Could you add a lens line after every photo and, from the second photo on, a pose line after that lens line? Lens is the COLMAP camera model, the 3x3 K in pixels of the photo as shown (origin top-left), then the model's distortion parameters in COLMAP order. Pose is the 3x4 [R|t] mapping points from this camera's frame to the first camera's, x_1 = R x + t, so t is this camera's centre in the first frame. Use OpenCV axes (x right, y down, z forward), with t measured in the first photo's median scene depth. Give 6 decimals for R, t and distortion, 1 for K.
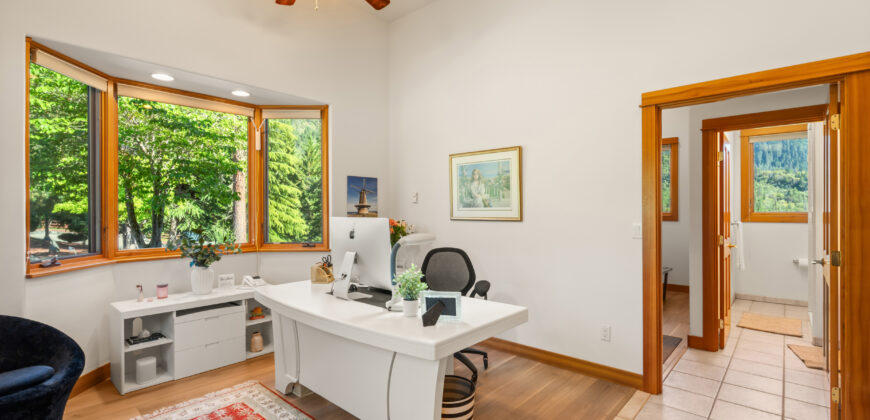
lens RADIAL K [[393.4, 0, 435.0], [0, 393.4, 210.0], [0, 0, 1]] dist [-0.000909, -0.000178]
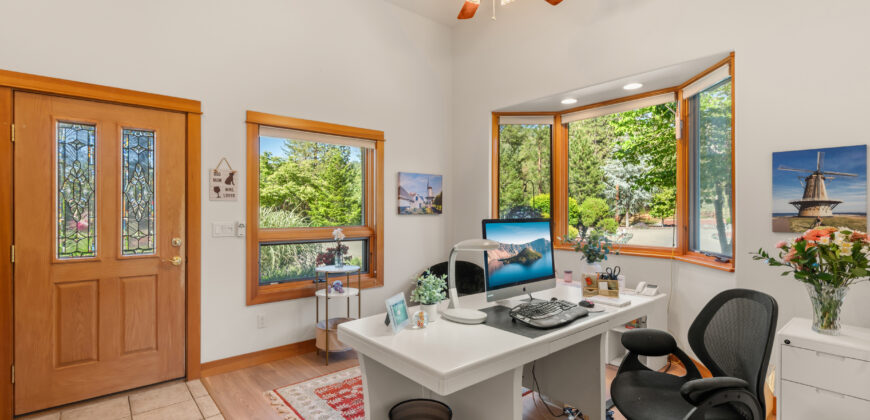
lens RADIAL K [[393.4, 0, 435.0], [0, 393.4, 210.0], [0, 0, 1]] dist [-0.000909, -0.000178]
pose [[-0.123821, 0.008811, -0.992265, 0.430858], [0.014882, 0.999865, 0.007022, -0.011428], [0.992193, -0.013898, -0.123936, 0.553641]]
